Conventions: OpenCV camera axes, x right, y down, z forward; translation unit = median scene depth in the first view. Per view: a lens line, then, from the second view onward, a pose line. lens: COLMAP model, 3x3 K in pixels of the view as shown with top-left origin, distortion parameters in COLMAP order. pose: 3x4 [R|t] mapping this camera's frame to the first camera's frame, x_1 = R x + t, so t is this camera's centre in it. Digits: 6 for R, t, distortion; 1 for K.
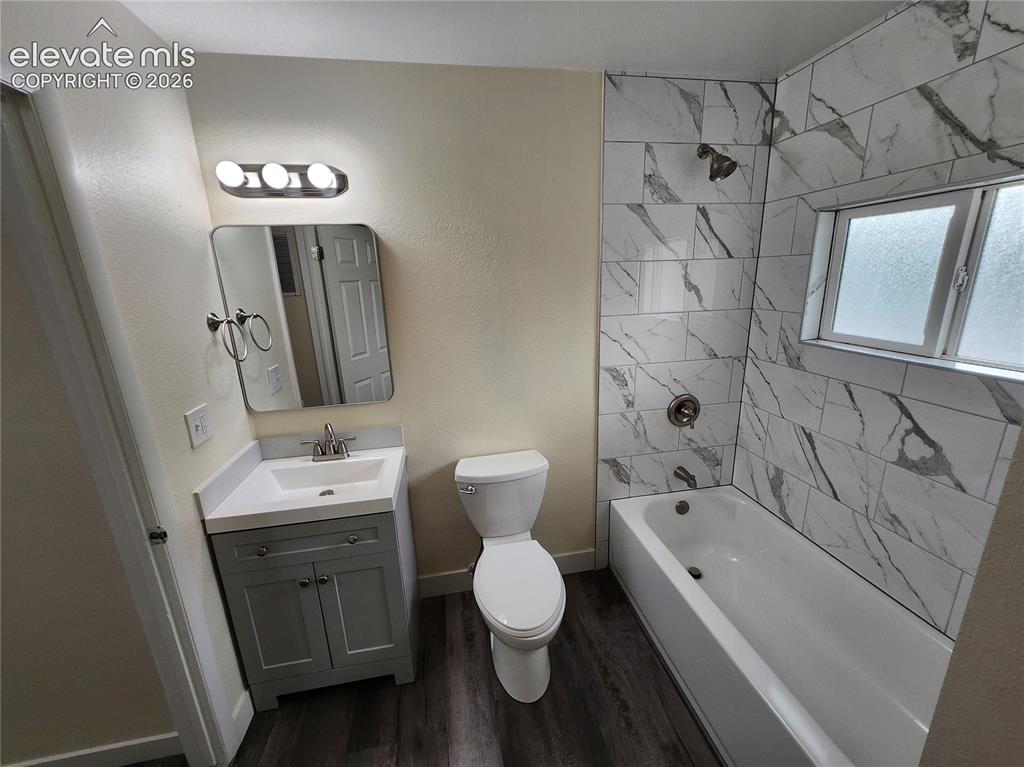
lens RADIAL K [[400.2, 0, 516.8], [0, 400.2, 382.6], [0, 0, 1]] dist [0.001662, -0.000478]
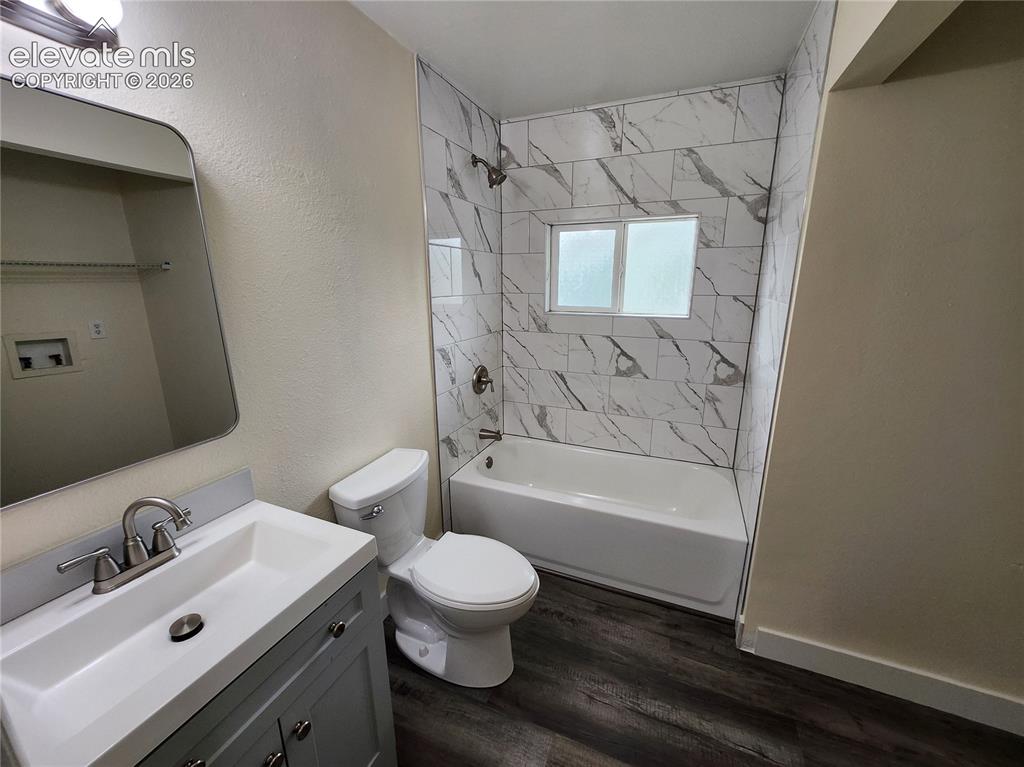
lens RADIAL K [[400.2, 0, 518.2], [0, 400.2, 380.9], [0, 0, 1]] dist [0.001662, -0.000478]
pose [[0.549259, -0.172976, 0.817554, -0.573547], [0.199961, 0.977125, 0.072398, 0.012346], [-0.811376, 0.123714, 0.571283, 0.286174]]
